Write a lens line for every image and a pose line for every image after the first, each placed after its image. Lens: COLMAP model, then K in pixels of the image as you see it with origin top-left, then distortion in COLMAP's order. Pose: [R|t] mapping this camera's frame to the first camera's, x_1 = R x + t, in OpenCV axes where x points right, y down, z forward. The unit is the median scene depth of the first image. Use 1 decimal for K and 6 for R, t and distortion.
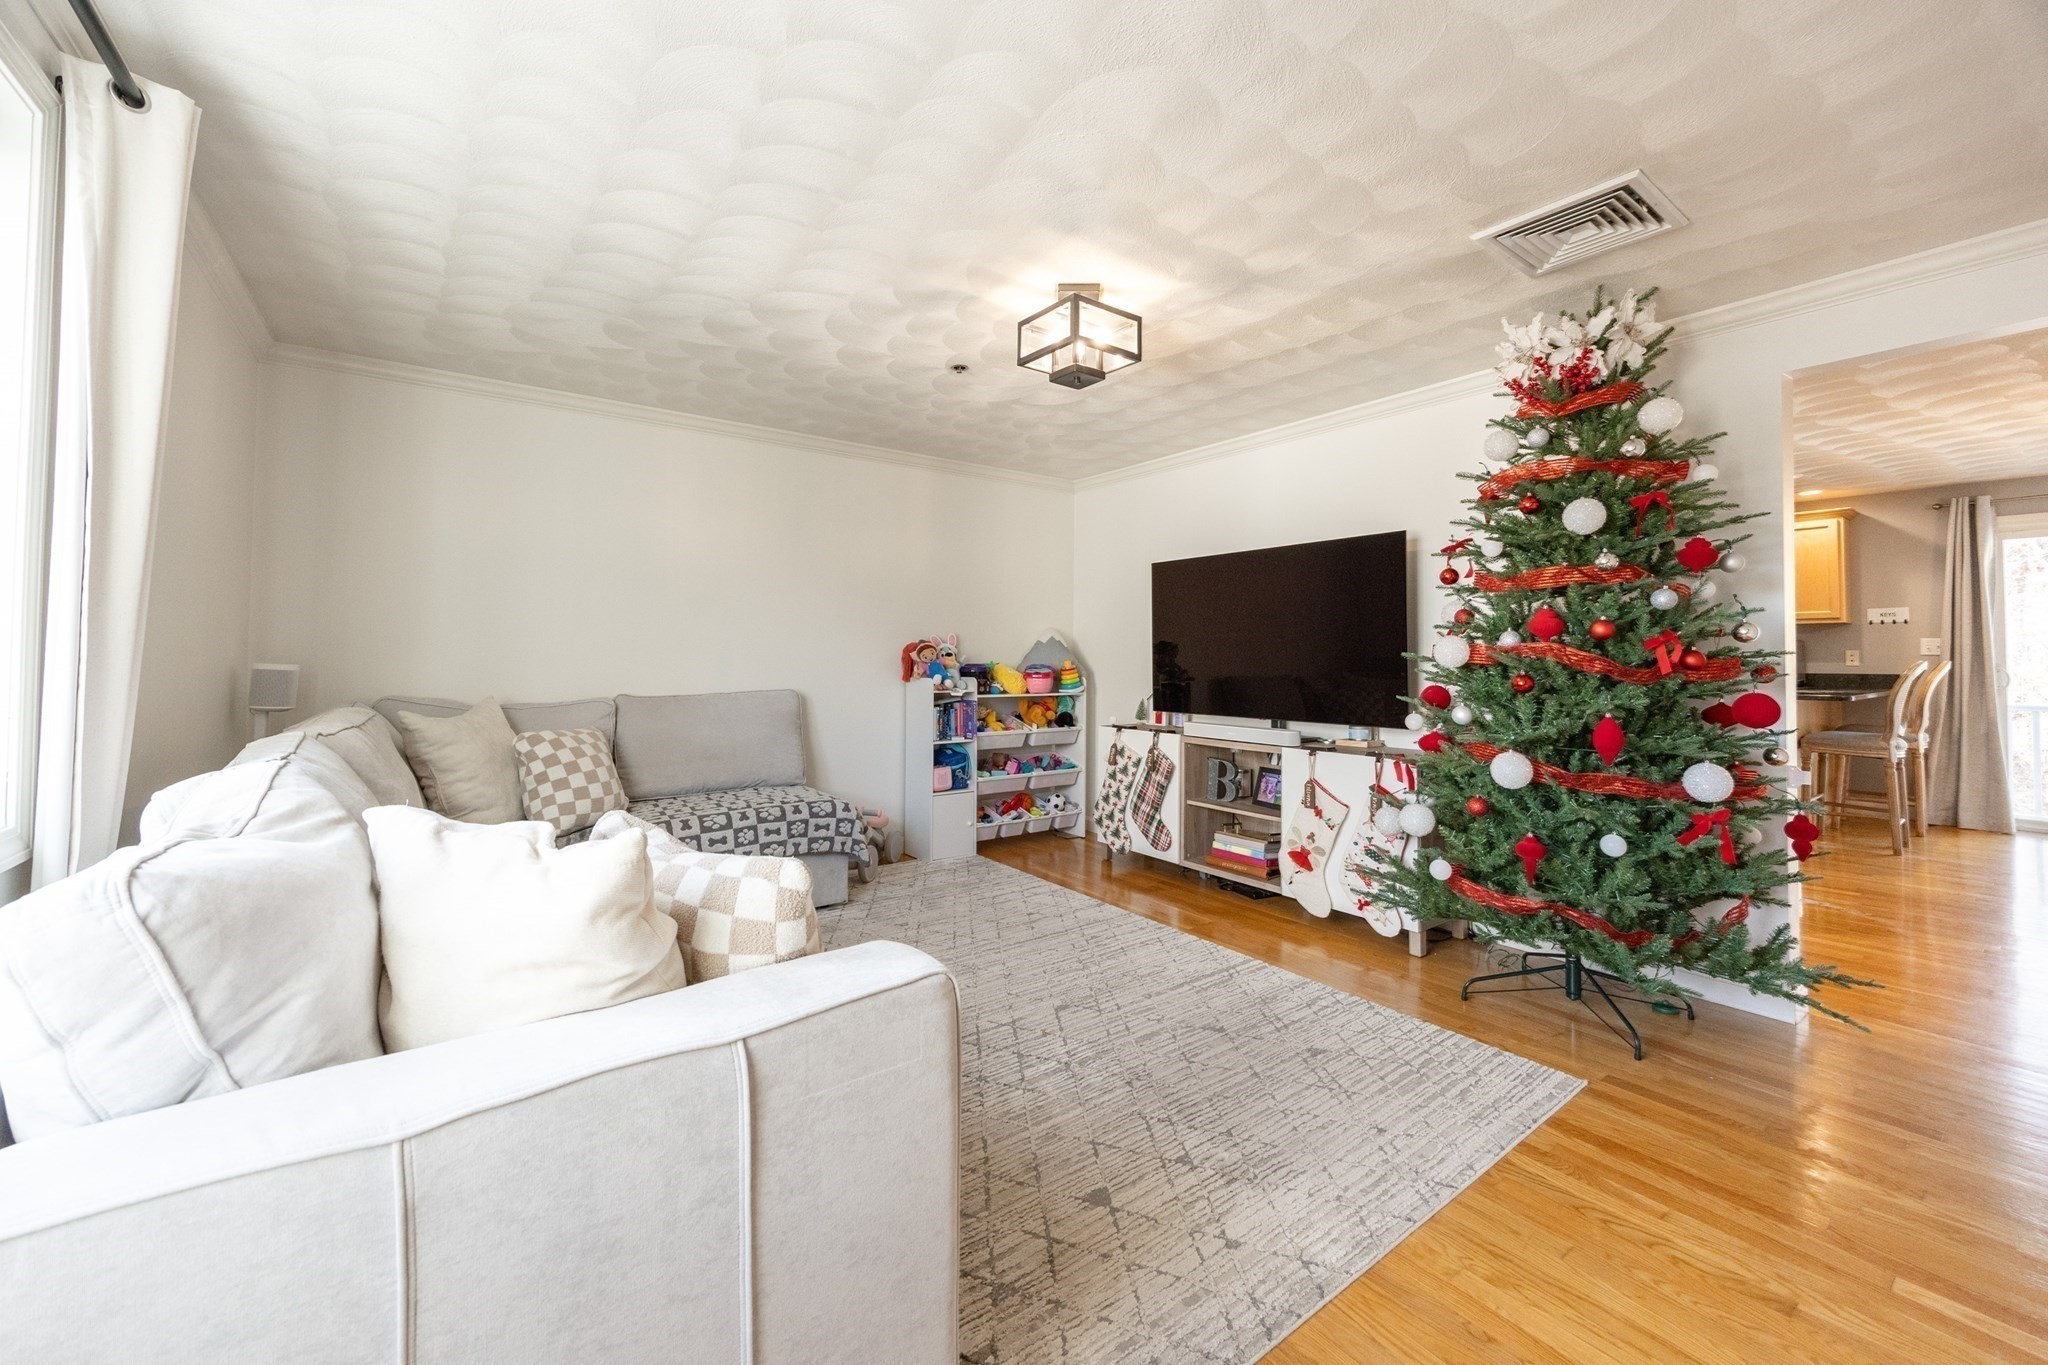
lens RADIAL K [[773.3, 0, 1048.8], [0, 773.3, 640.6], [0, 0, 1]] dist [-0.001565, -0.000182]
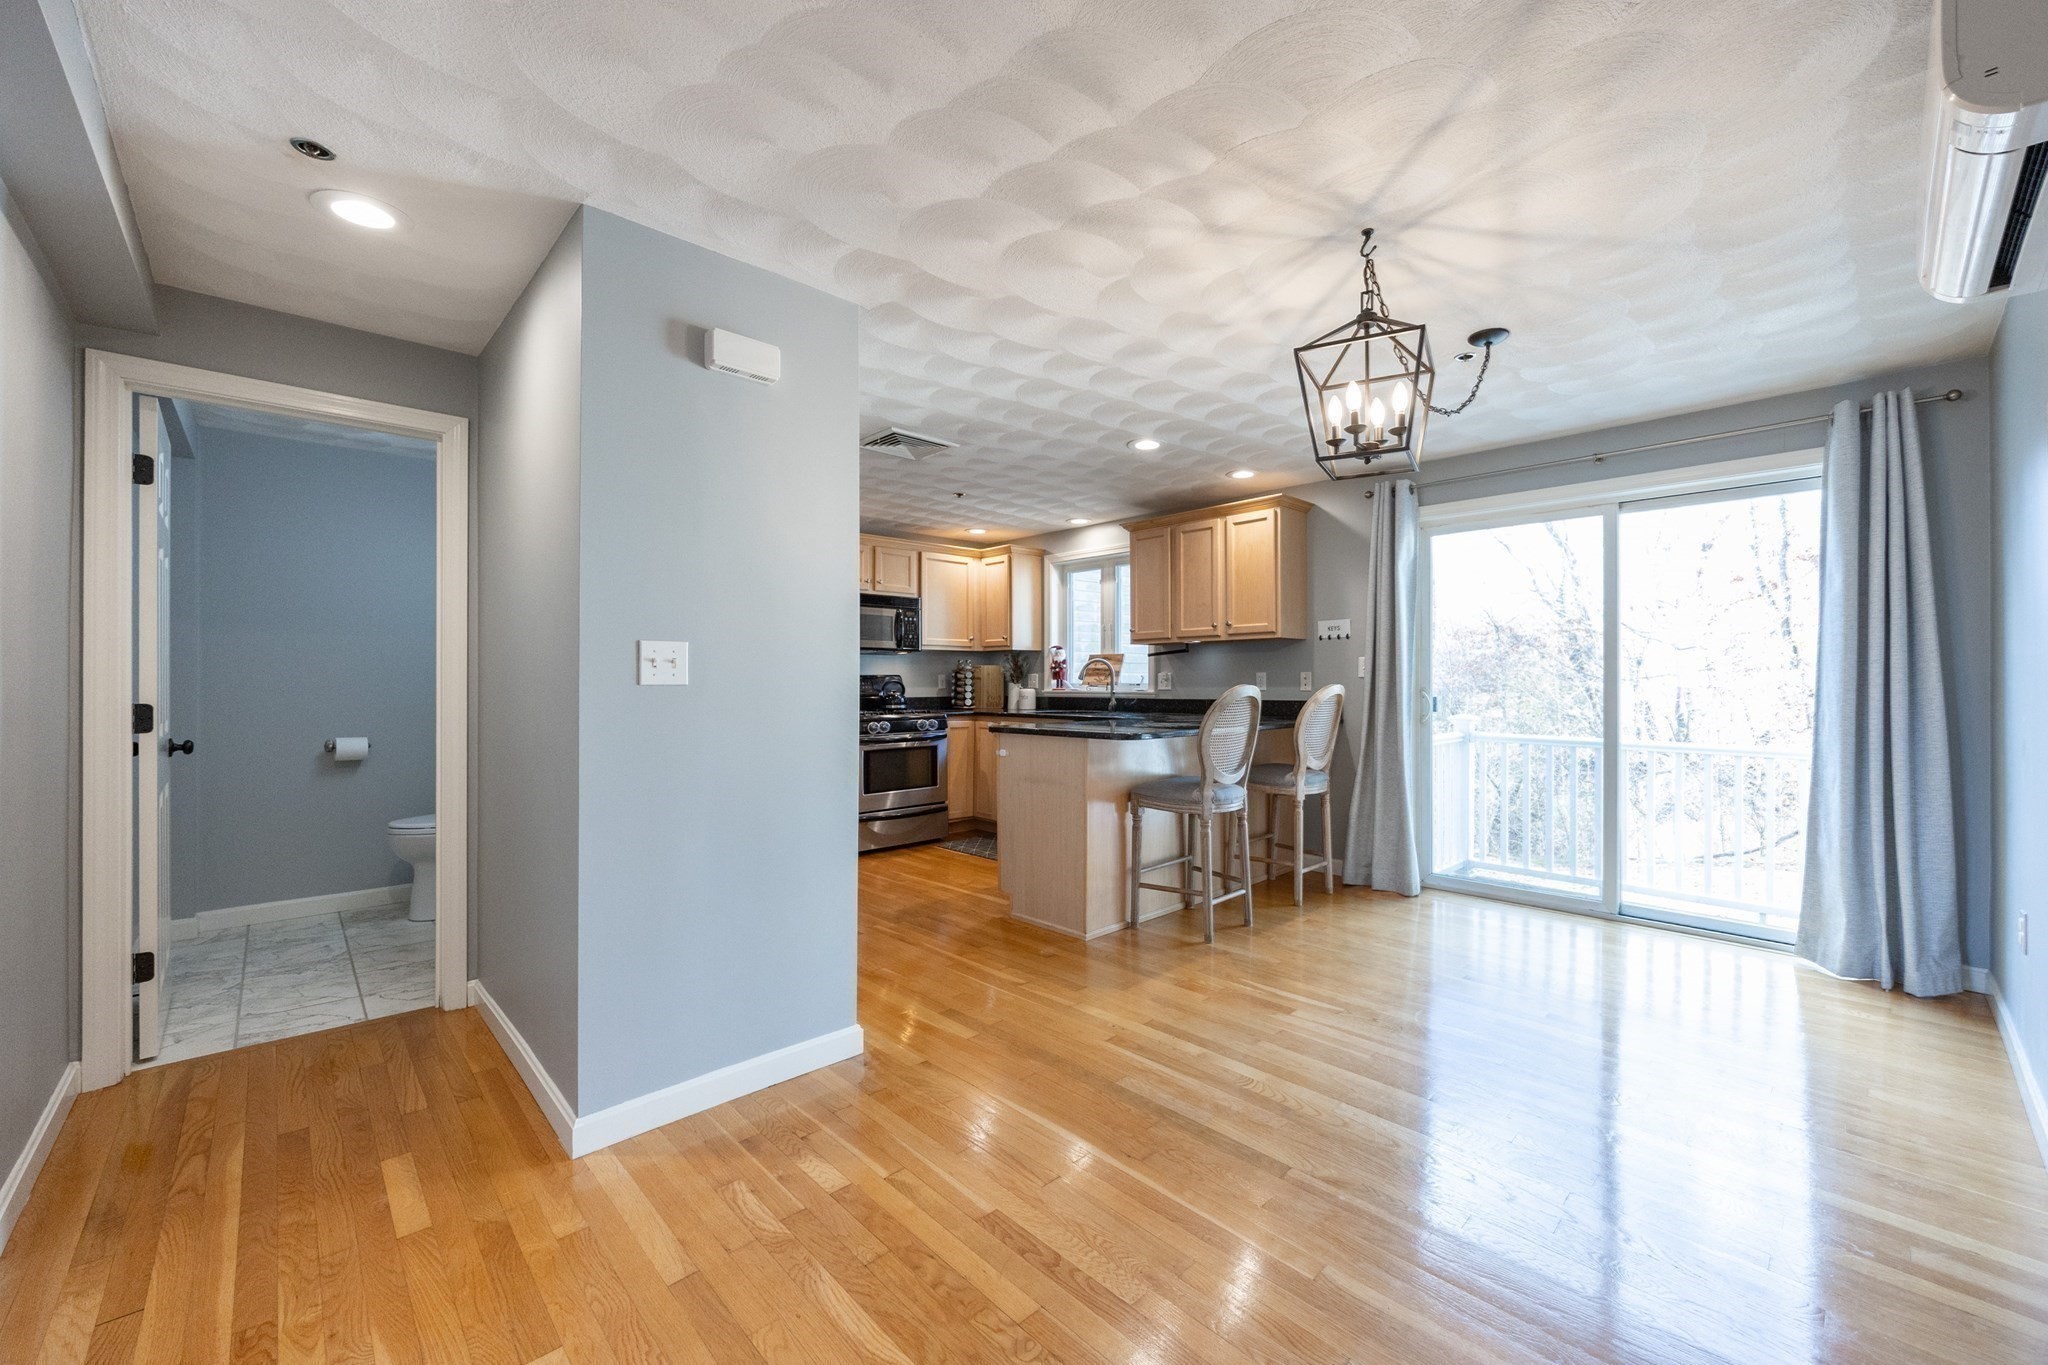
lens RADIAL K [[773.3, 0, 1075.8], [0, 773.3, 678.9], [0, 0, 1]] dist [-0.001565, -0.000182]
pose [[0.989245, 0.006942, 0.146102, 0.733107], [-0.009527, 0.999810, 0.017005, 0.009468], [-0.145956, -0.018214, 0.989123, 0.237516]]
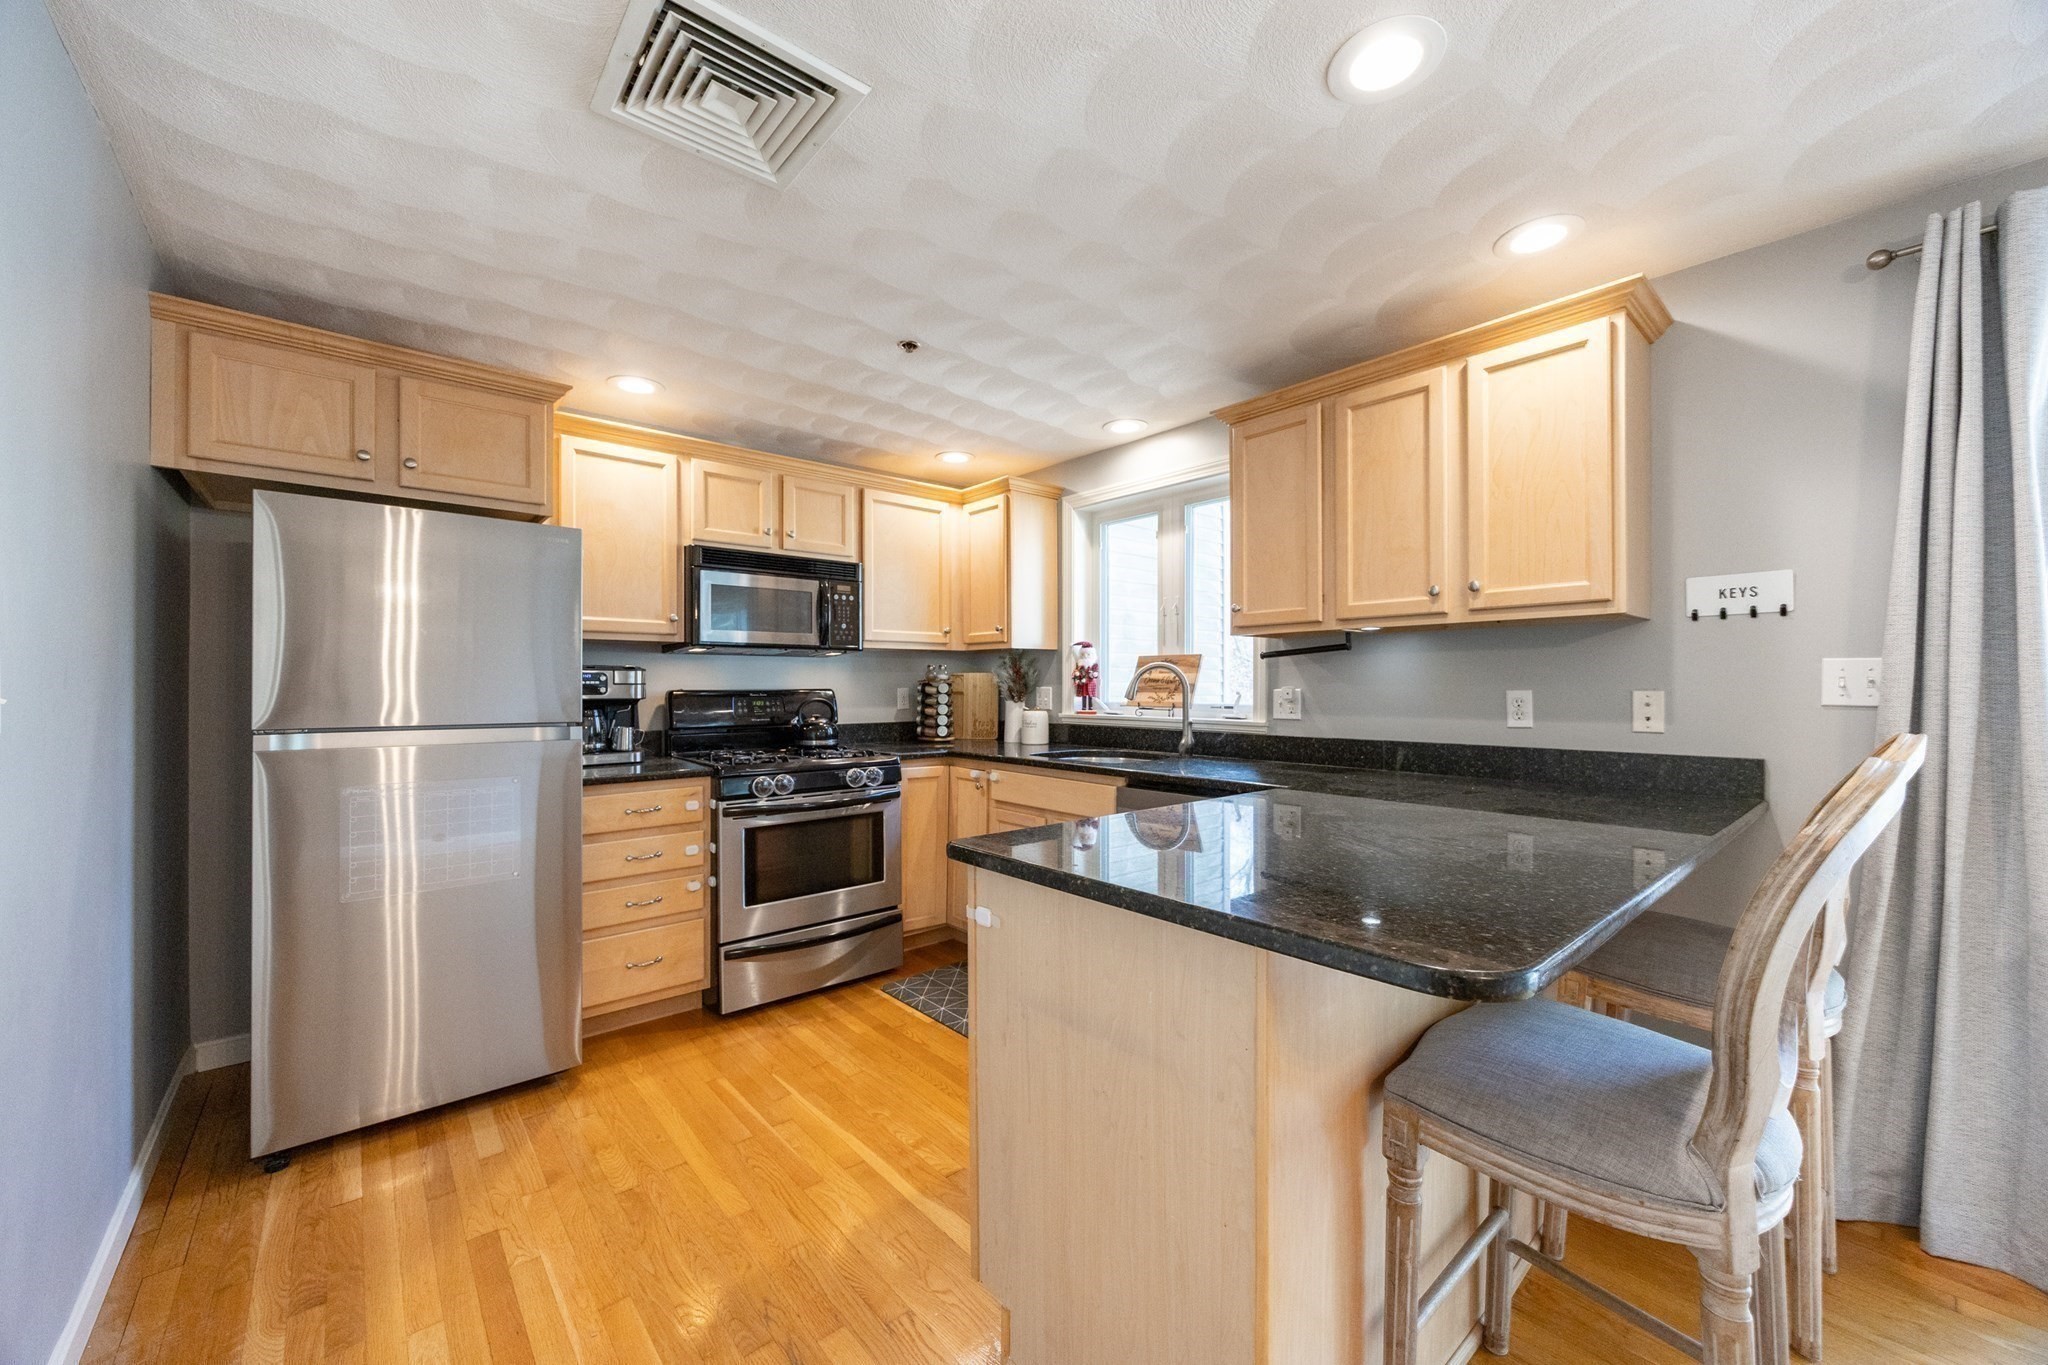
lens RADIAL K [[773.3, 0, 1020.3], [0, 773.3, 680.9], [0, 0, 1]] dist [-0.001565, -0.000182]
pose [[0.997074, 0.008547, 0.075964, 0.763660], [-0.009697, 0.999844, 0.014771, 0.005887], [-0.075825, -0.015464, 0.997001, 0.699516]]
